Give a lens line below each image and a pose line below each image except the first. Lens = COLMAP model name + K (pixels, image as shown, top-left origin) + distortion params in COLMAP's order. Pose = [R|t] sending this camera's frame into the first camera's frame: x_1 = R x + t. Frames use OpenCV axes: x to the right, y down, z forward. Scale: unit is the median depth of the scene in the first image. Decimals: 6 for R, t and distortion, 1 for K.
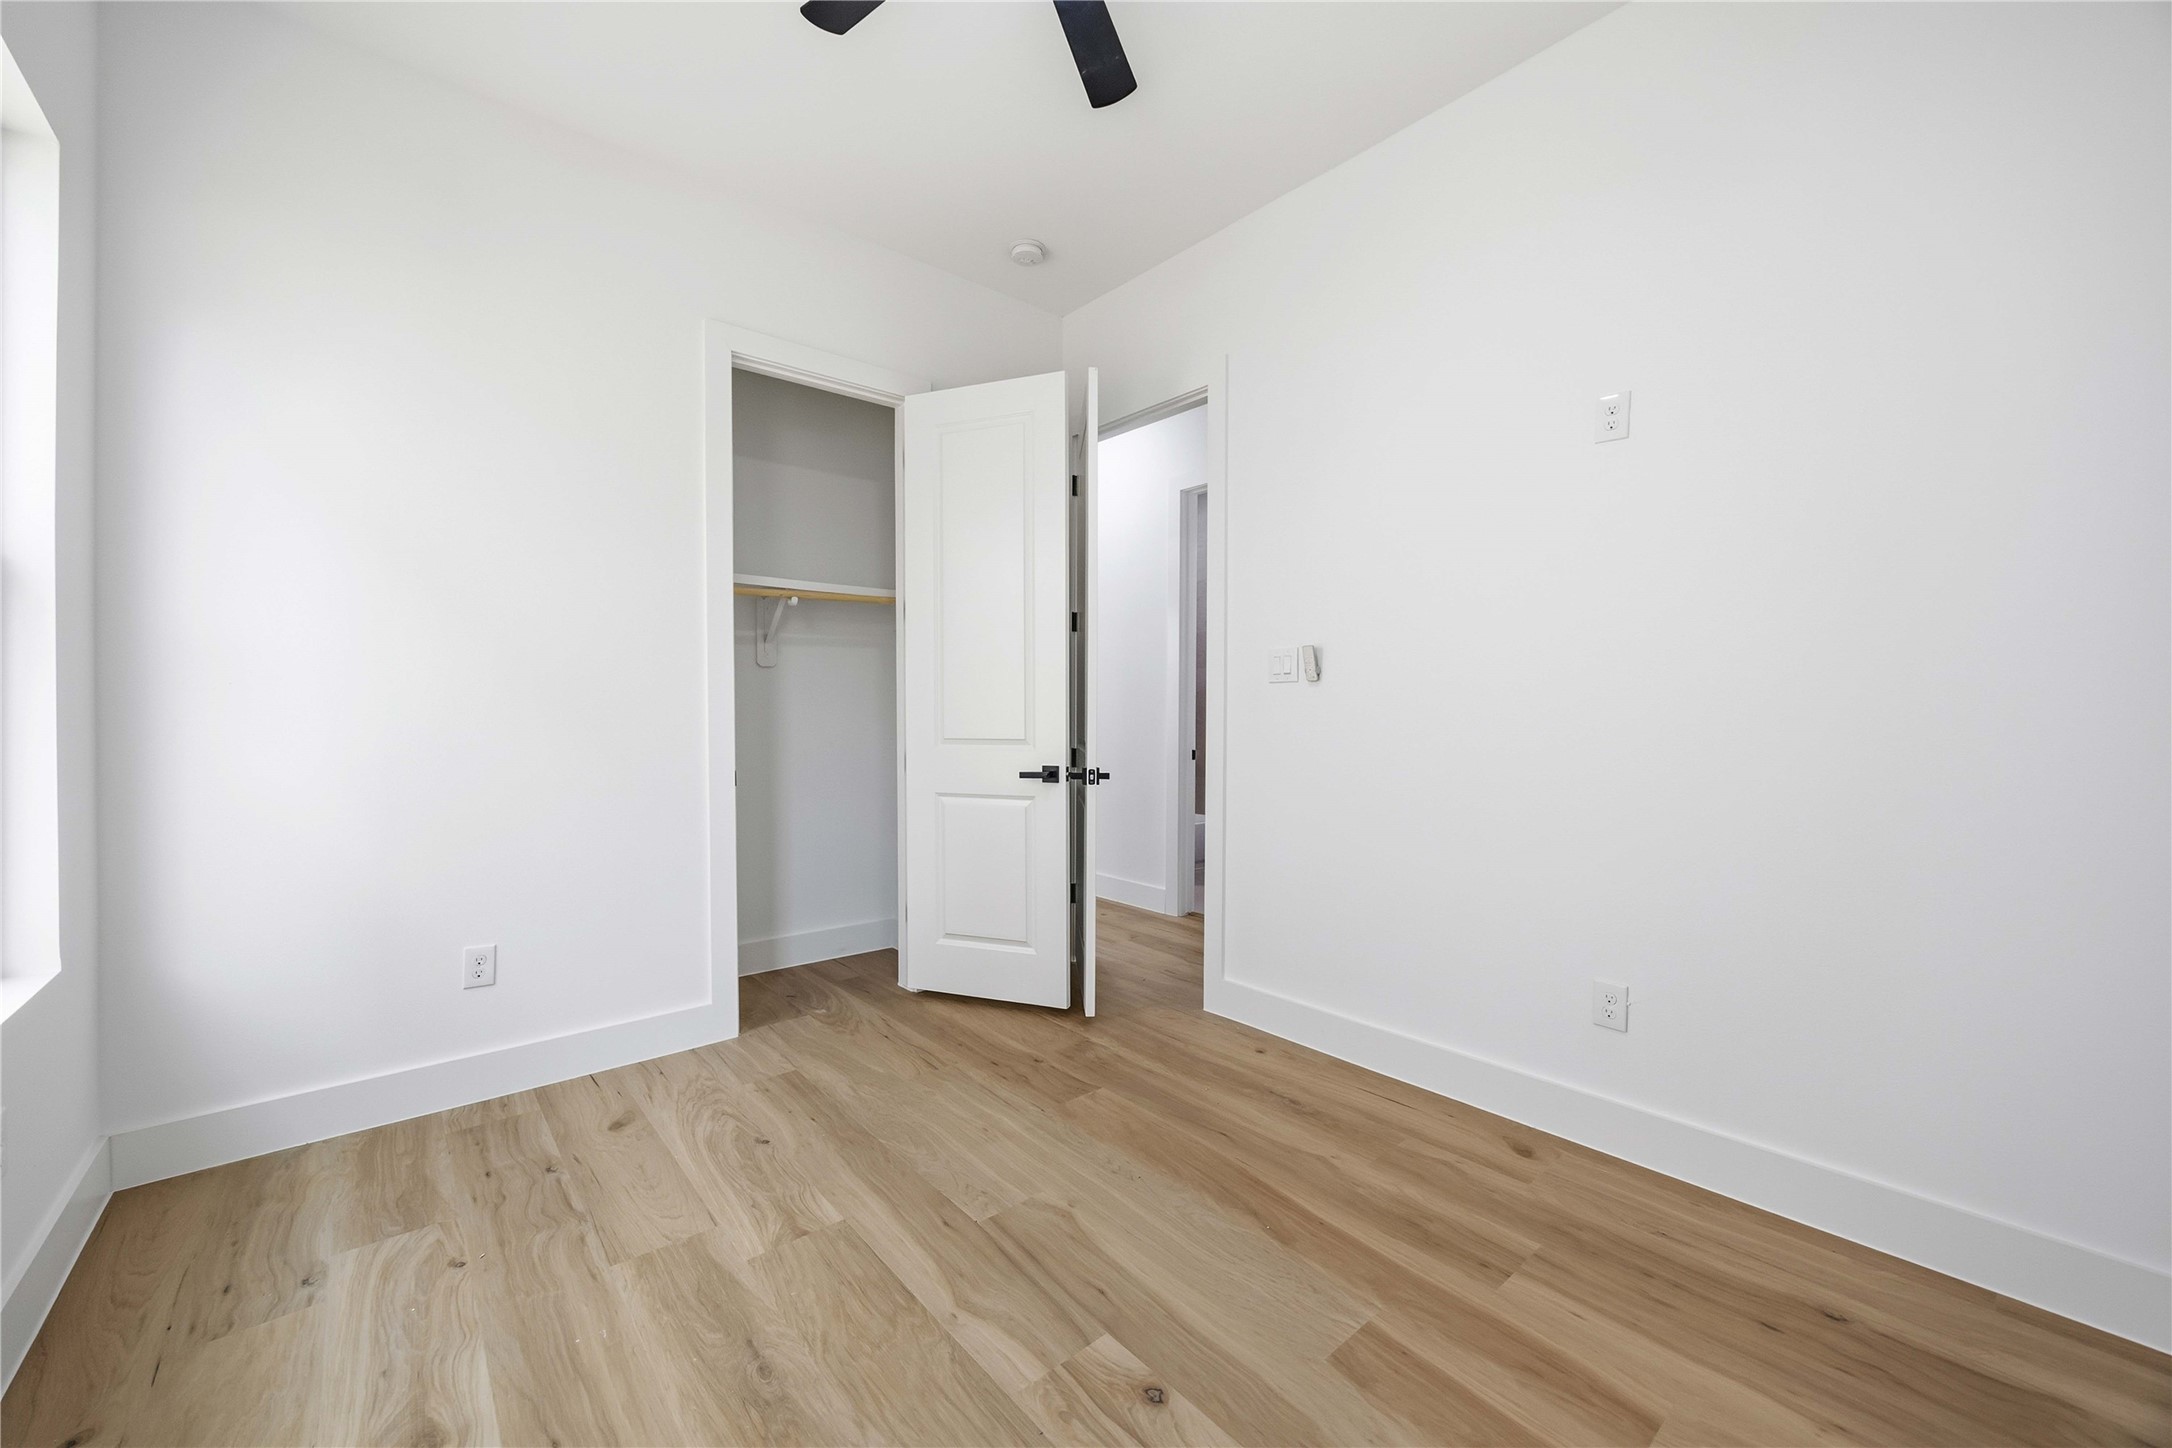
lens RADIAL K [[837.3, 0, 1085.7], [0, 837.3, 718.8], [0, 0, 1]] dist [0.000365, 0.000060]
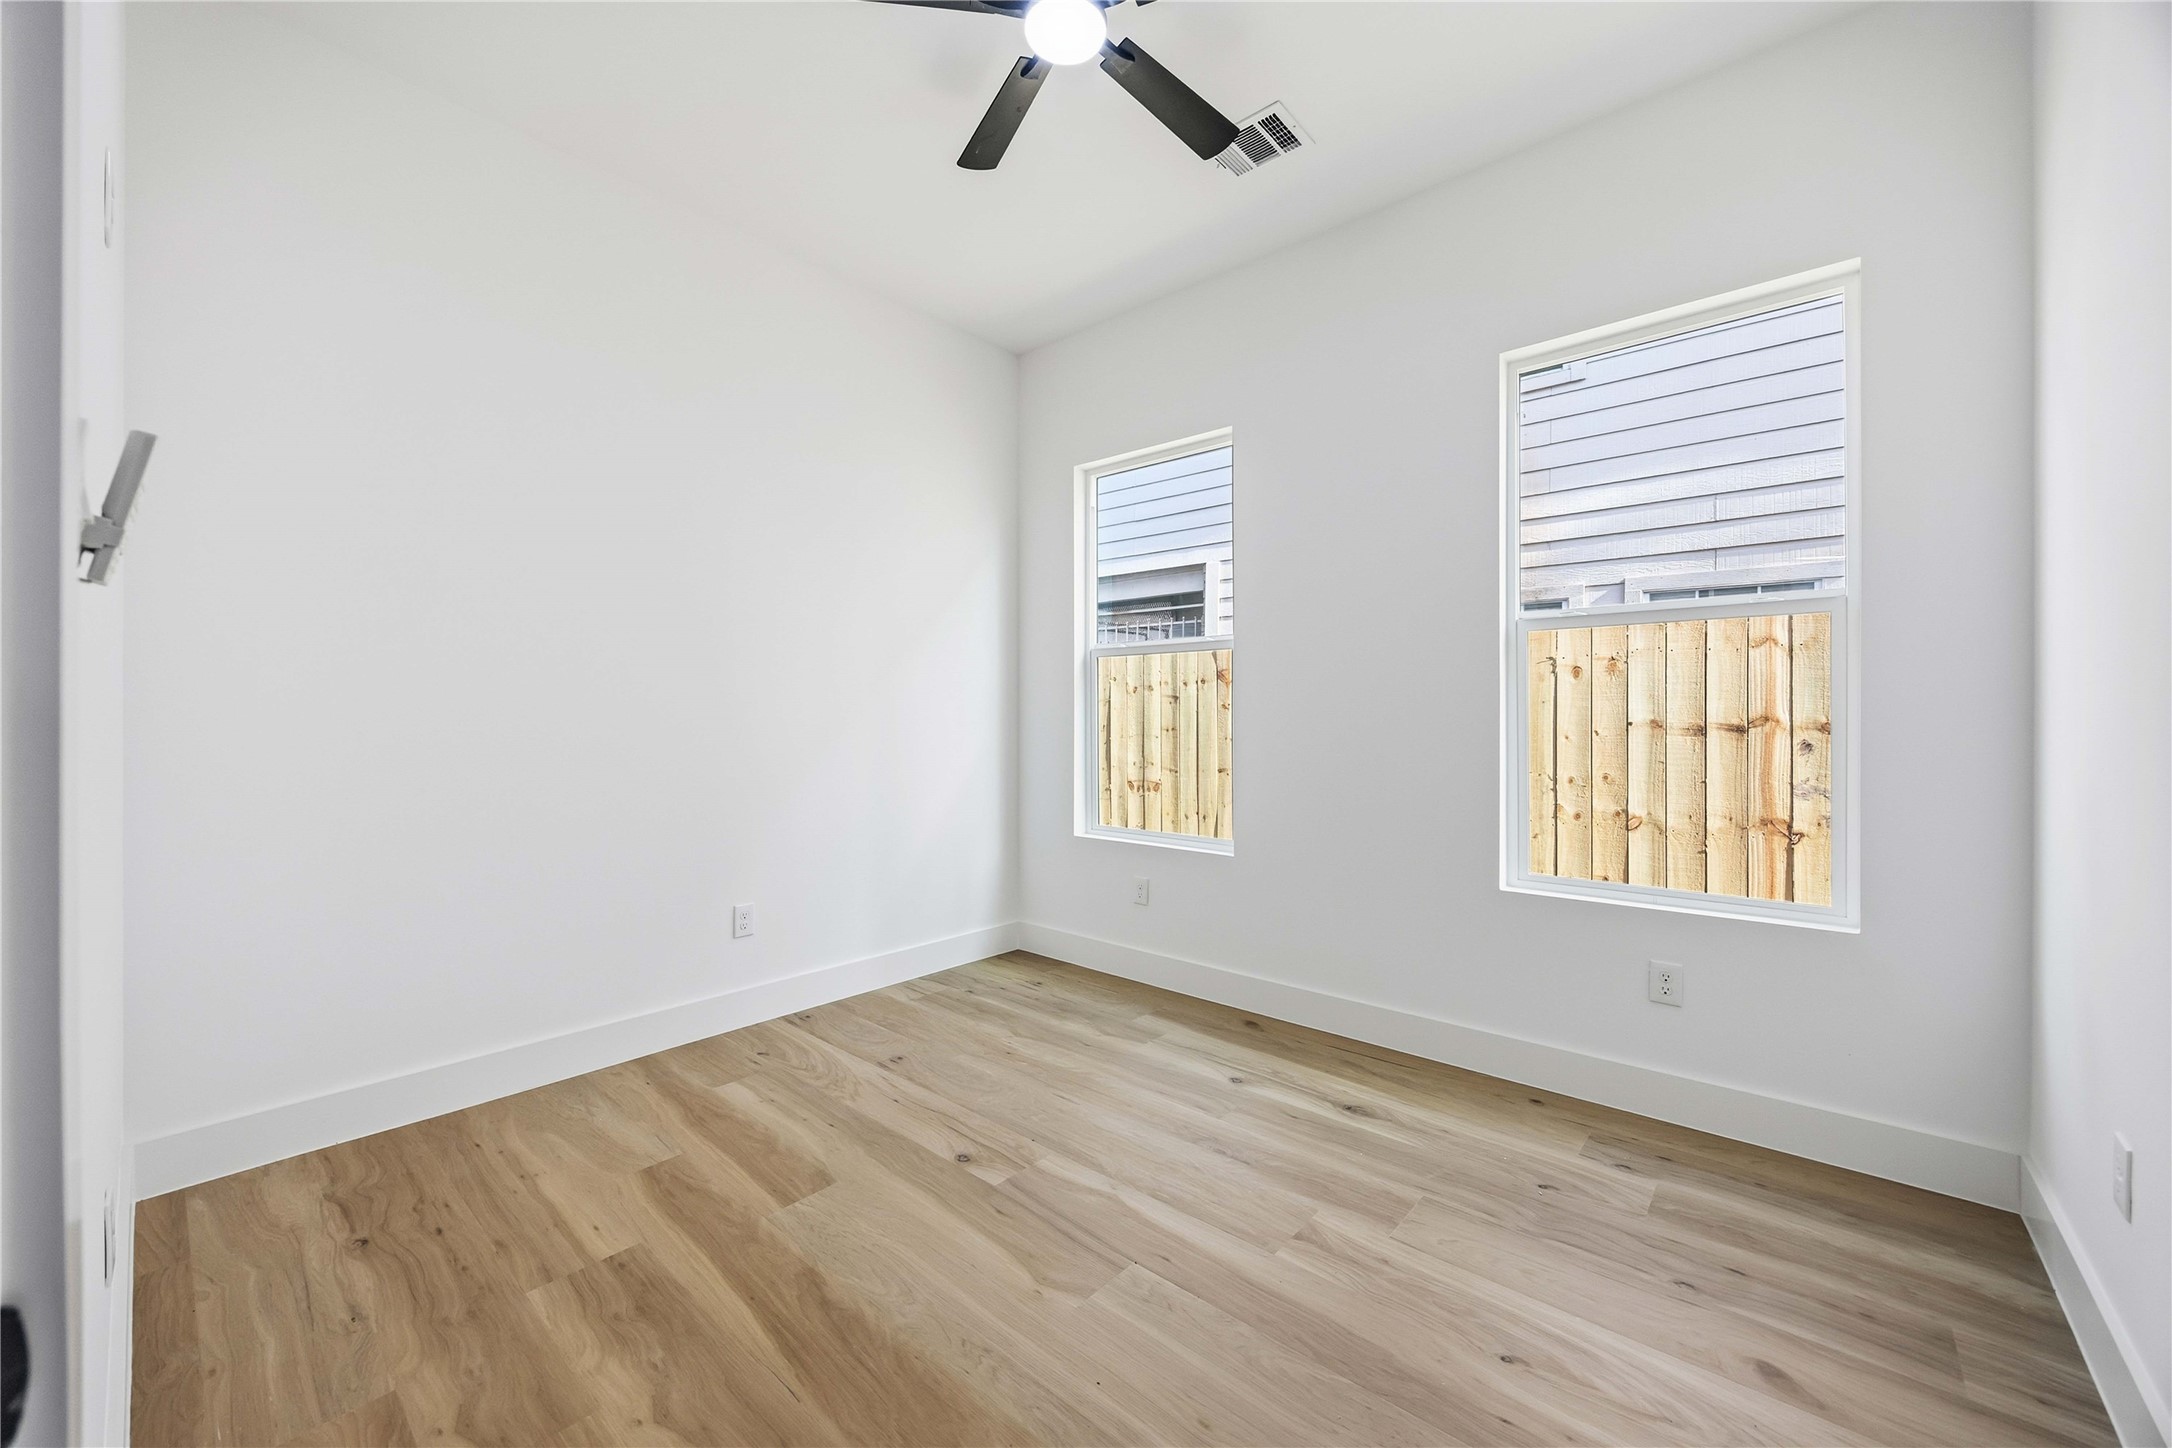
lens RADIAL K [[837.3, 0, 1085.2], [0, 837.3, 720.3], [0, 0, 1]] dist [0.000365, 0.000060]
pose [[-0.989833, -0.000867, -0.142228, 0.064658], [-0.002050, 0.999965, 0.008171, -0.017026], [0.142216, 0.008379, -0.989800, 2.076048]]
